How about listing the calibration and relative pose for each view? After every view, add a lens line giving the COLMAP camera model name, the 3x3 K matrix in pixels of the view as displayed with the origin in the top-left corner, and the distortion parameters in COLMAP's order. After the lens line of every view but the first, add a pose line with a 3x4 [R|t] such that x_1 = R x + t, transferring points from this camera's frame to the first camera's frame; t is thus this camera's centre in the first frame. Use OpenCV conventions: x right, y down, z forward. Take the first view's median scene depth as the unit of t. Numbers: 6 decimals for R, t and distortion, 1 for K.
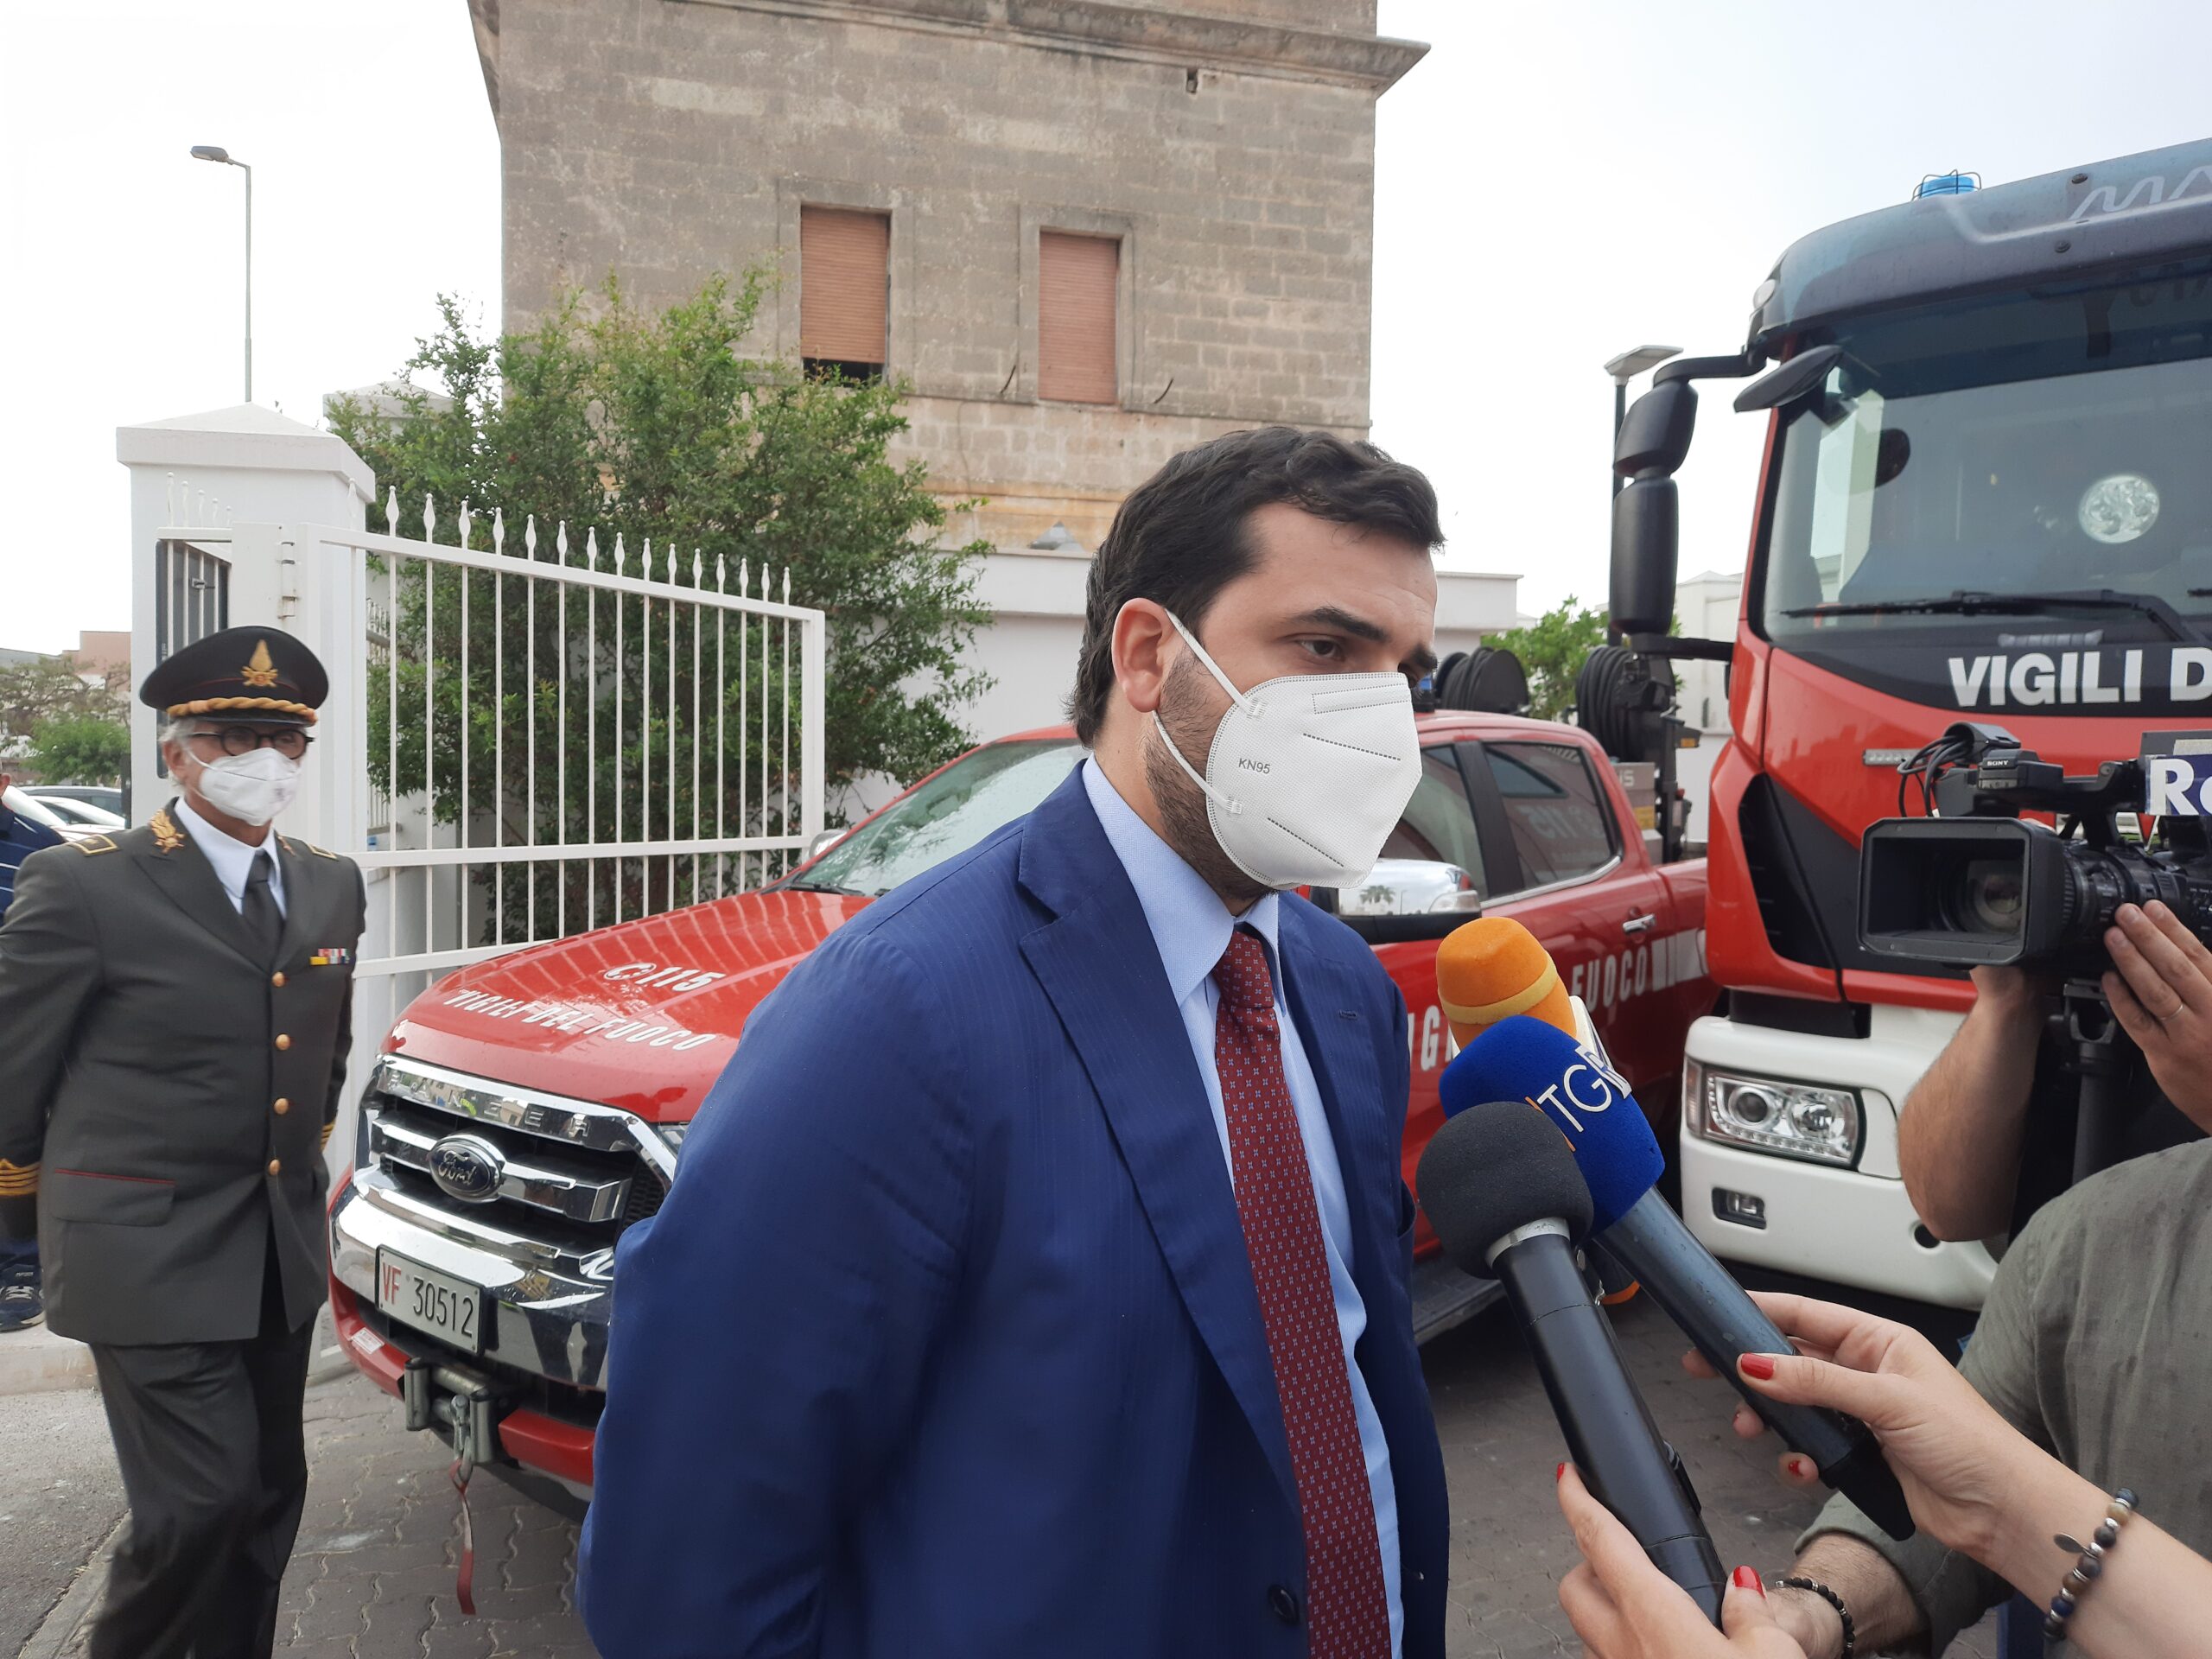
lens RADIAL K [[1594.0, 0, 1103.2], [0, 1594.0, 814.1], [0, 0, 1]] dist [-0.005625, -0.004709]
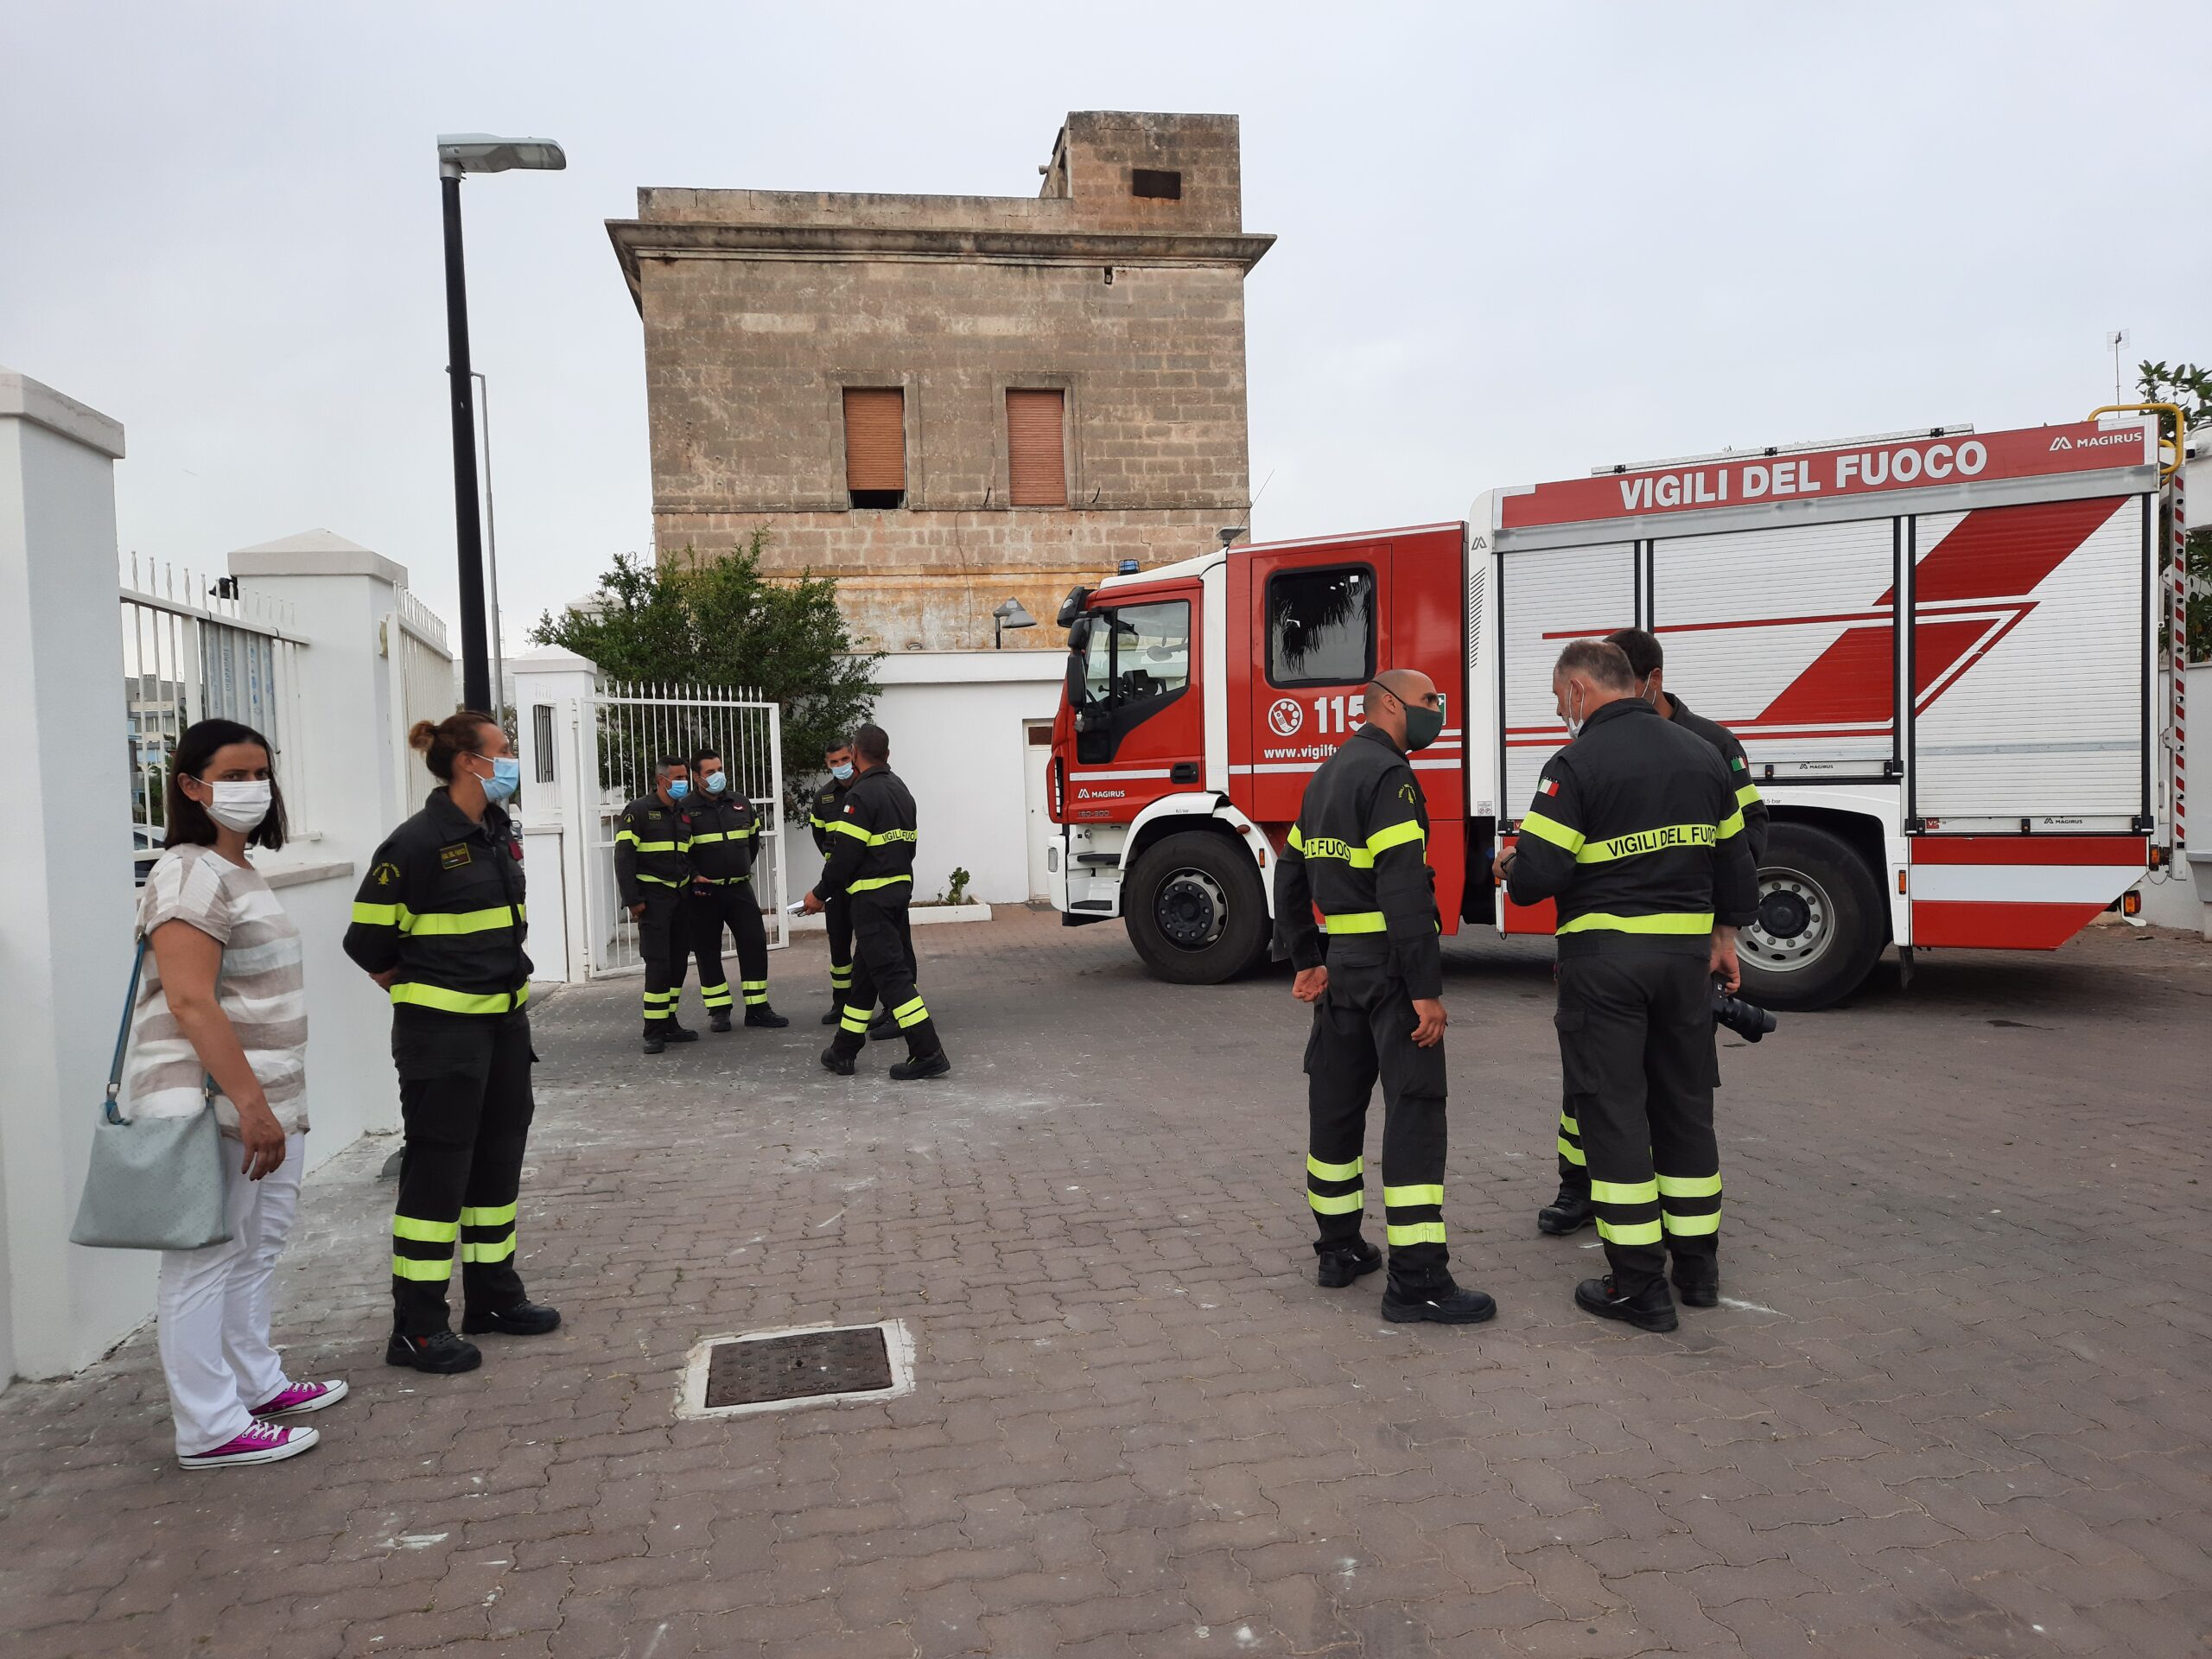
lens RADIAL K [[1594.0, 0, 1110.4], [0, 1594.0, 840.9], [0, 0, 1]] dist [-0.005625, -0.004709]
pose [[0.993777, -0.038780, -0.104419, 0.191968], [0.041566, 0.998832, 0.024632, 0.013832], [0.103342, -0.028819, 0.994228, -0.453891]]
